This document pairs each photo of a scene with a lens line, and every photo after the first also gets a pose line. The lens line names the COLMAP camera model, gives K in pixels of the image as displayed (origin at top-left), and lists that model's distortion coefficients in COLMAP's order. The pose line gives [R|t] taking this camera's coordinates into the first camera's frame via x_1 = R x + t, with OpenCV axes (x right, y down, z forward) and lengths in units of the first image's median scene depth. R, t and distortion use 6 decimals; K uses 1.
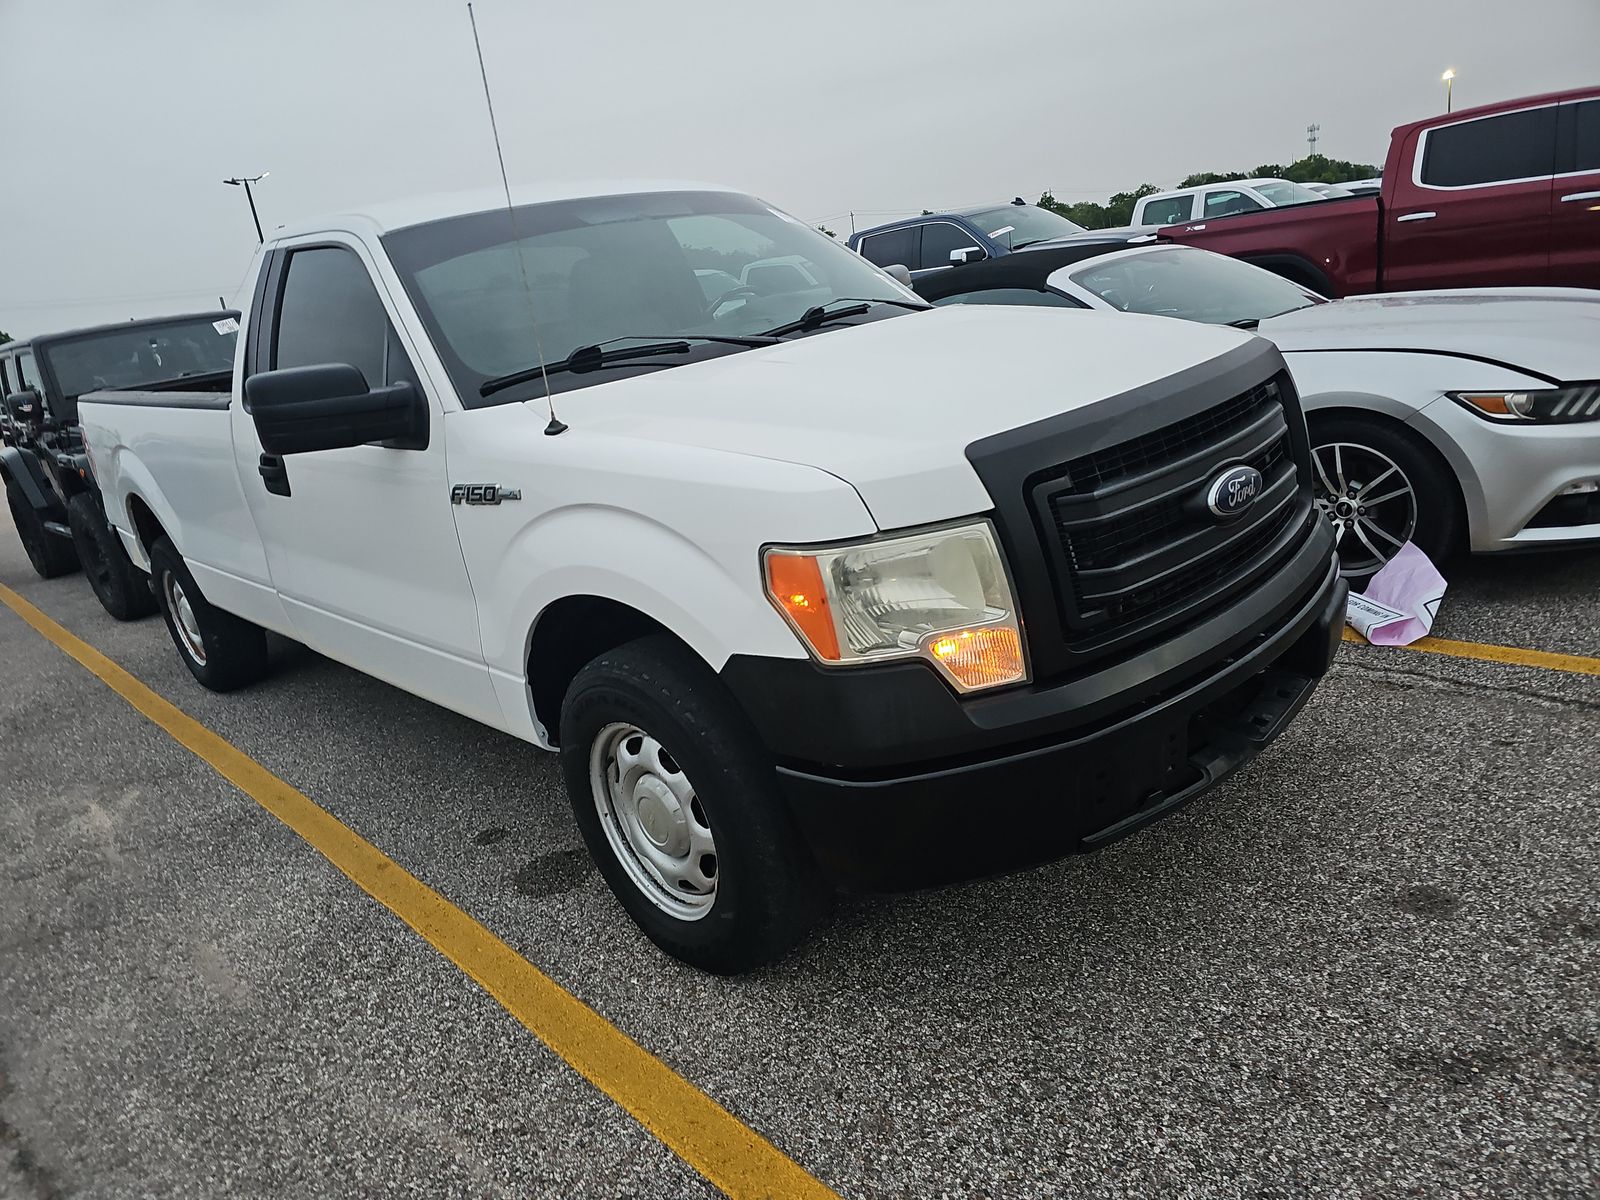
lens RADIAL K [[1061.0, 0, 800.0], [0, 1061.0, 600.0], [0, 0, 1]] dist [0.049428, -0.042817]
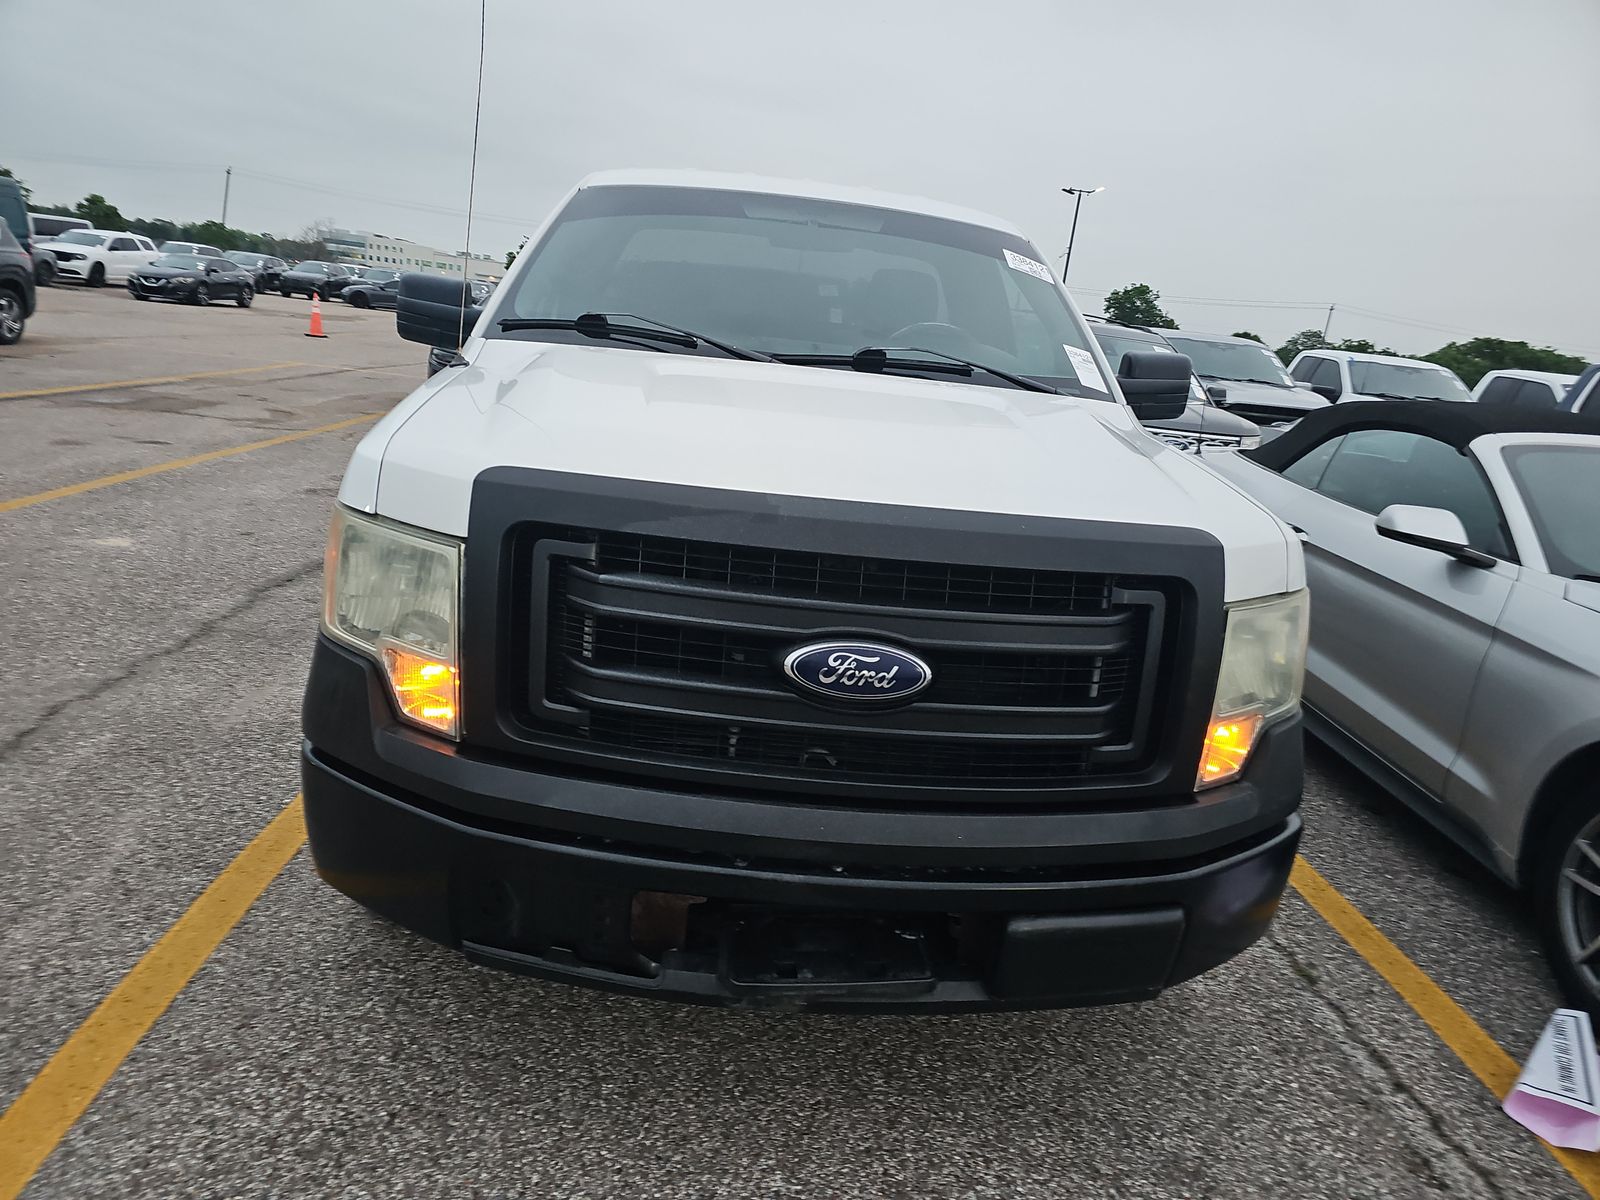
lens RADIAL K [[1061.0, 0, 800.0], [0, 1061.0, 600.0], [0, 0, 1]] dist [0.049428, -0.042817]
pose [[0.727974, 0.385657, -0.566853, 0.789681], [-0.401760, 0.909922, 0.103107, -0.210158], [0.555556, 0.152680, 0.817341, 0.374644]]
